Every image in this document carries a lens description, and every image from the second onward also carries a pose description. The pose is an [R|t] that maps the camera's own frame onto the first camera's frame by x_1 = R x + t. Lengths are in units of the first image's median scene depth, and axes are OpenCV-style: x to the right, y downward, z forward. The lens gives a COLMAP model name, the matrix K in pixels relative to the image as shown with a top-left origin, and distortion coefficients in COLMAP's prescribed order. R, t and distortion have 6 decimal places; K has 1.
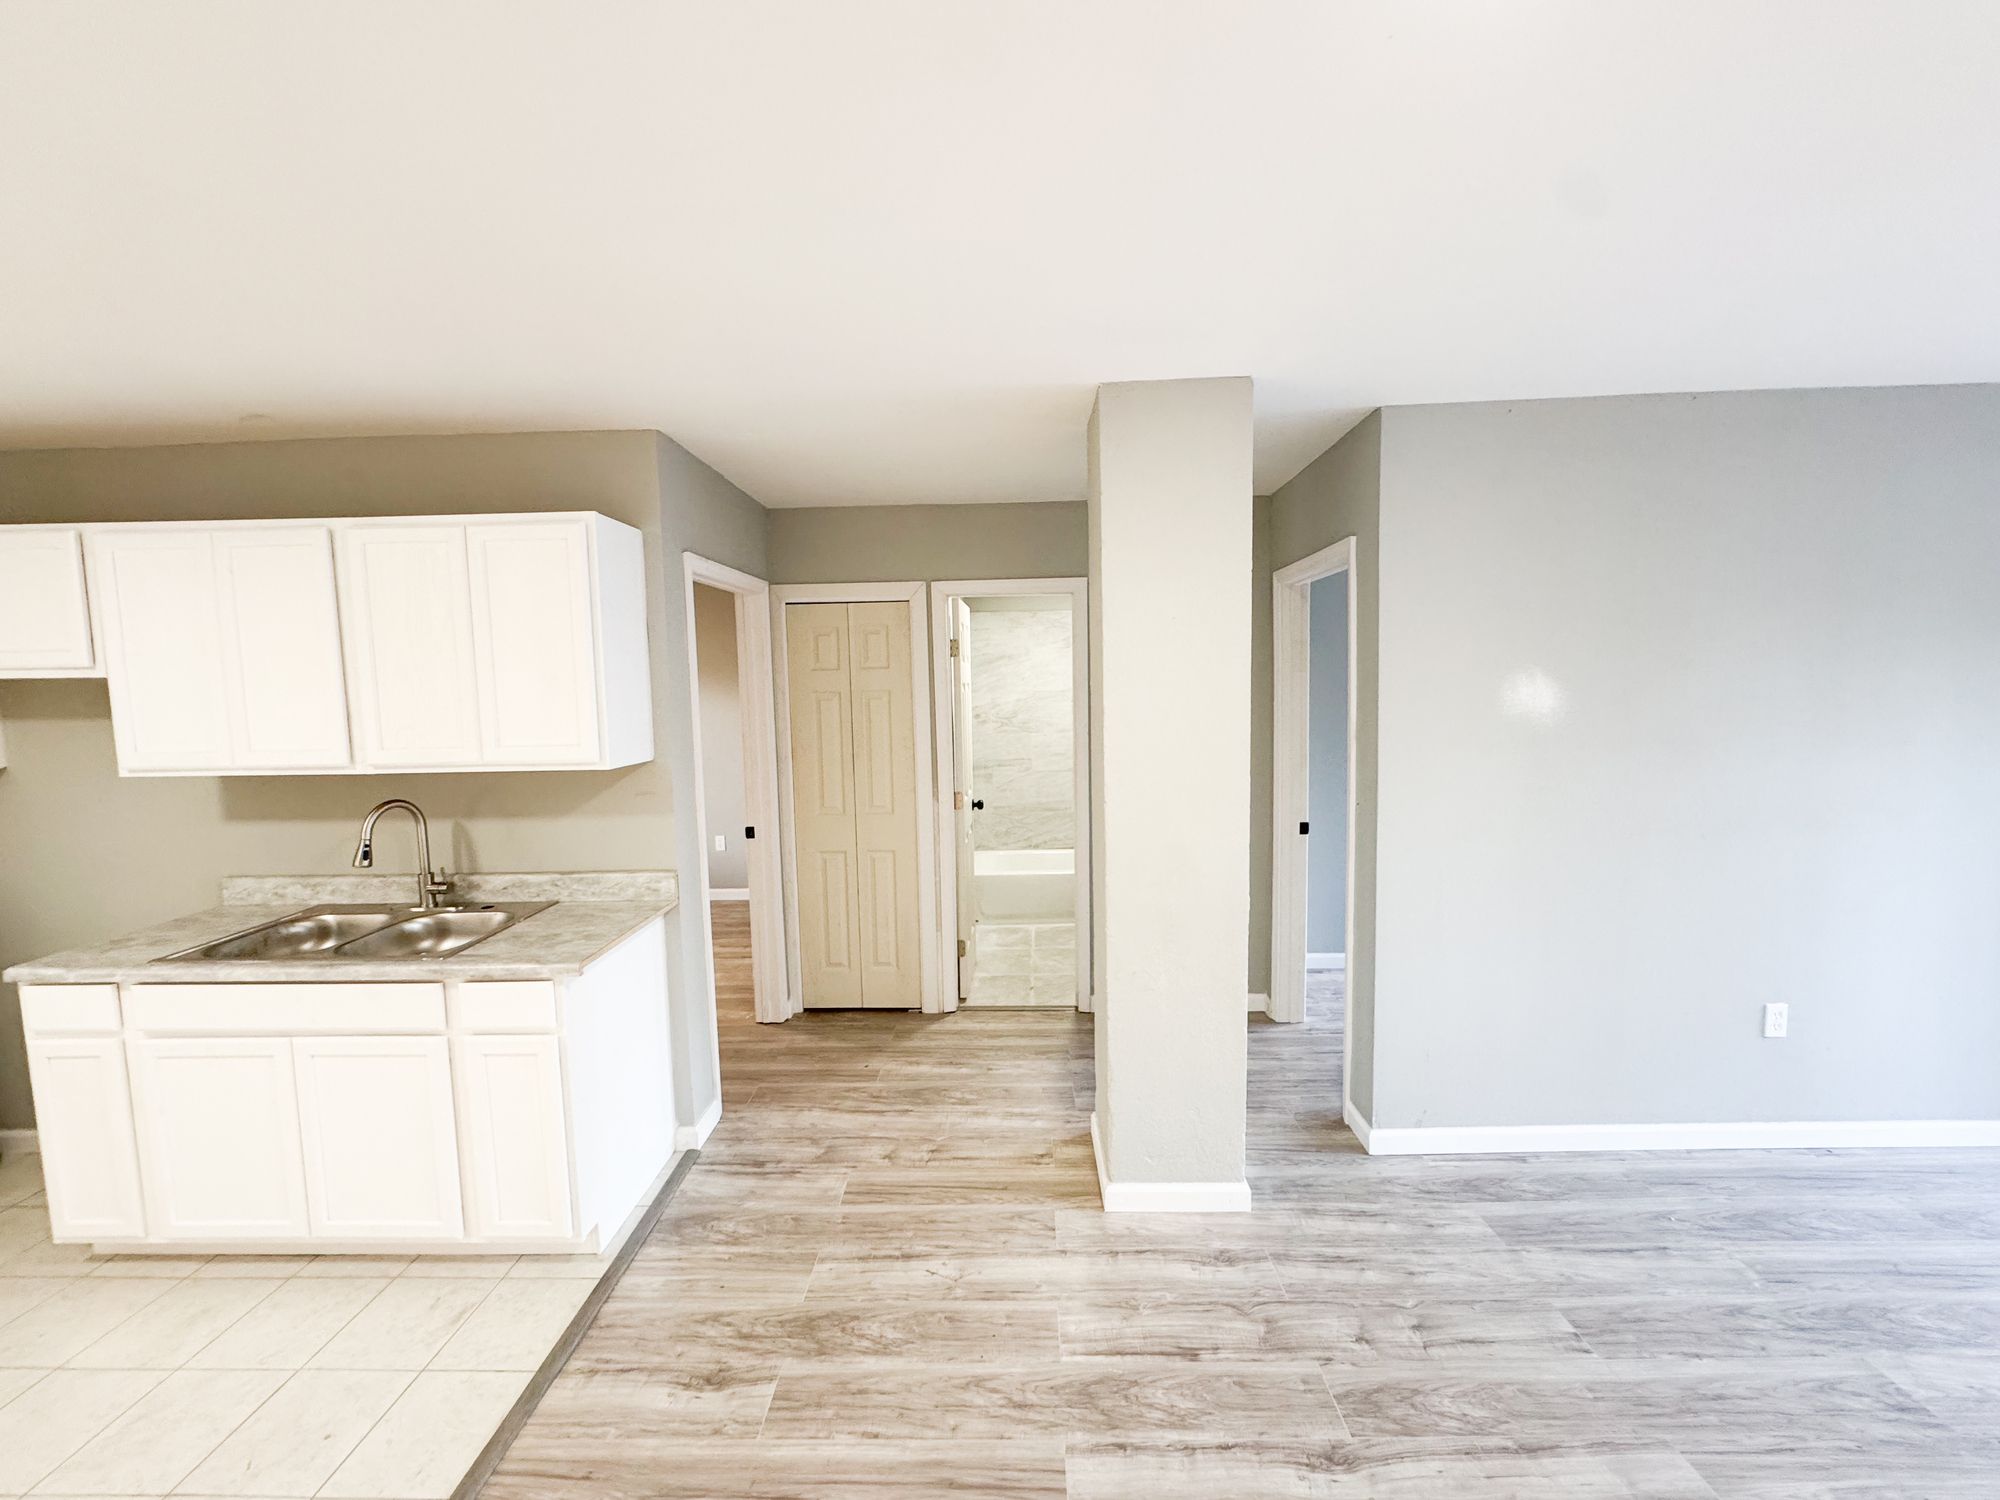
lens RADIAL K [[798.0, 0, 1004.4], [0, 798.0, 743.3], [0, 0, 1]] dist [-0.002289, -0.000341]
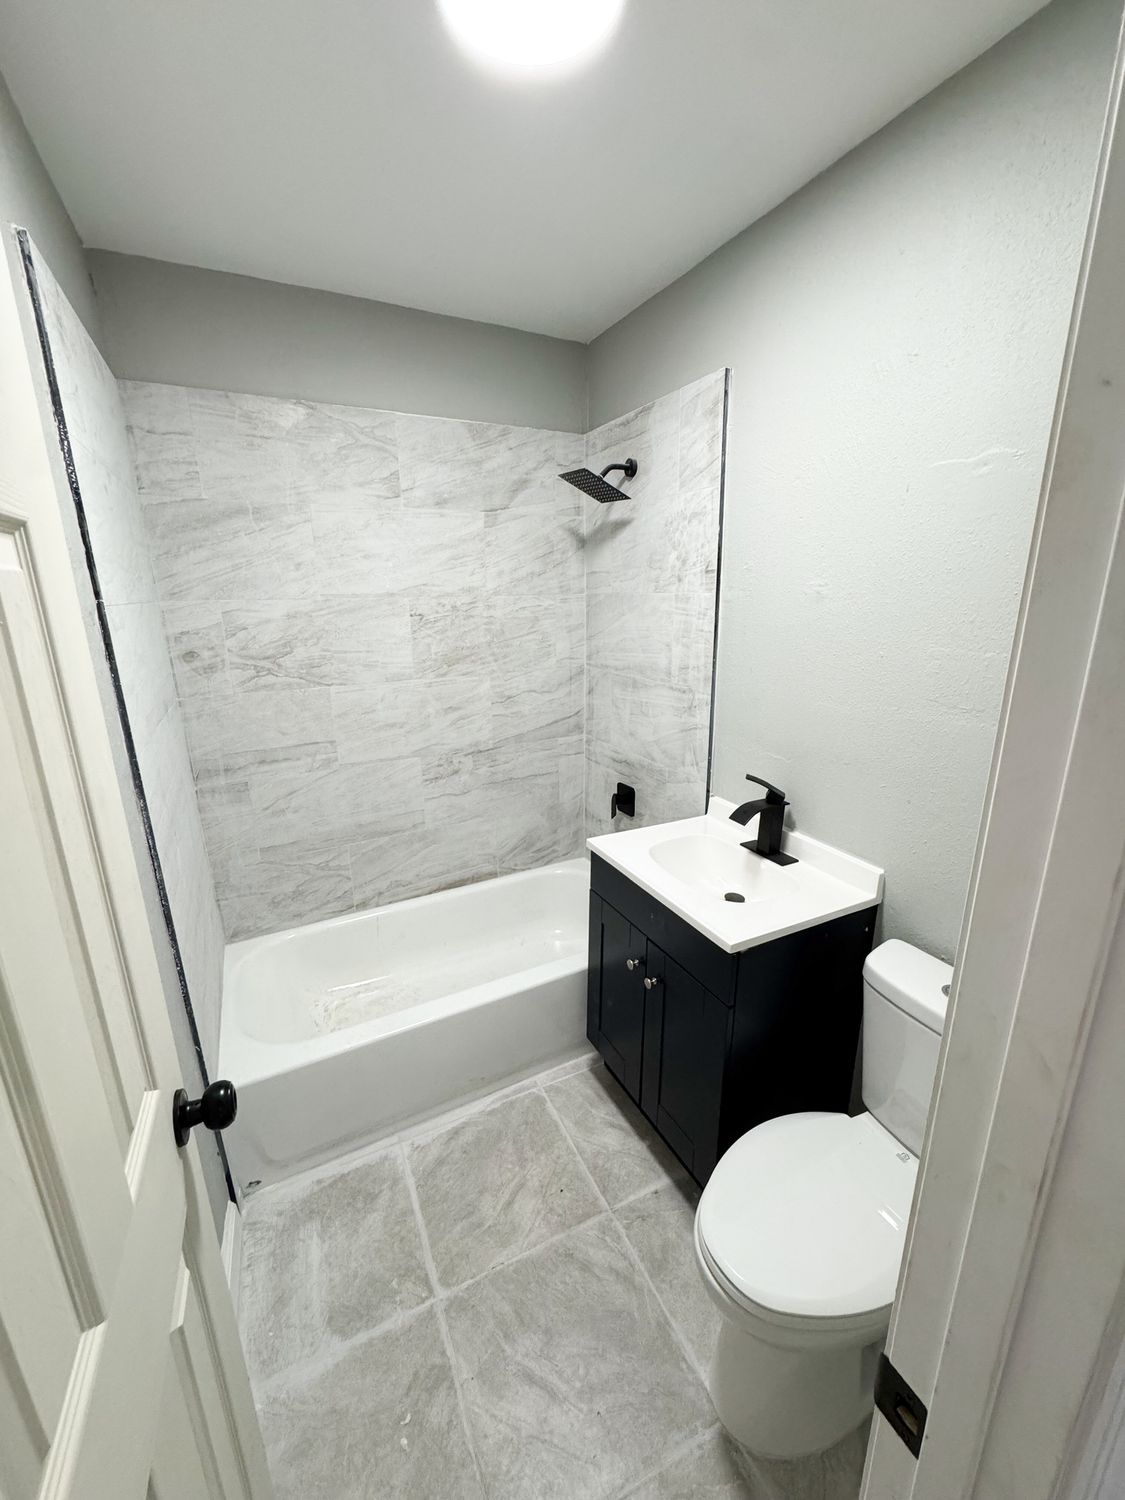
lens RADIAL K [[598.5, 0, 561.4], [0, 598.5, 746.8], [0, 0, 1]] dist [-0.002289, -0.000341]
pose [[0.889403, -0.115482, 0.442297, -0.005670], [0.041121, 0.983853, 0.174191, -0.040751], [-0.455271, -0.136738, 0.879790, 0.755922]]
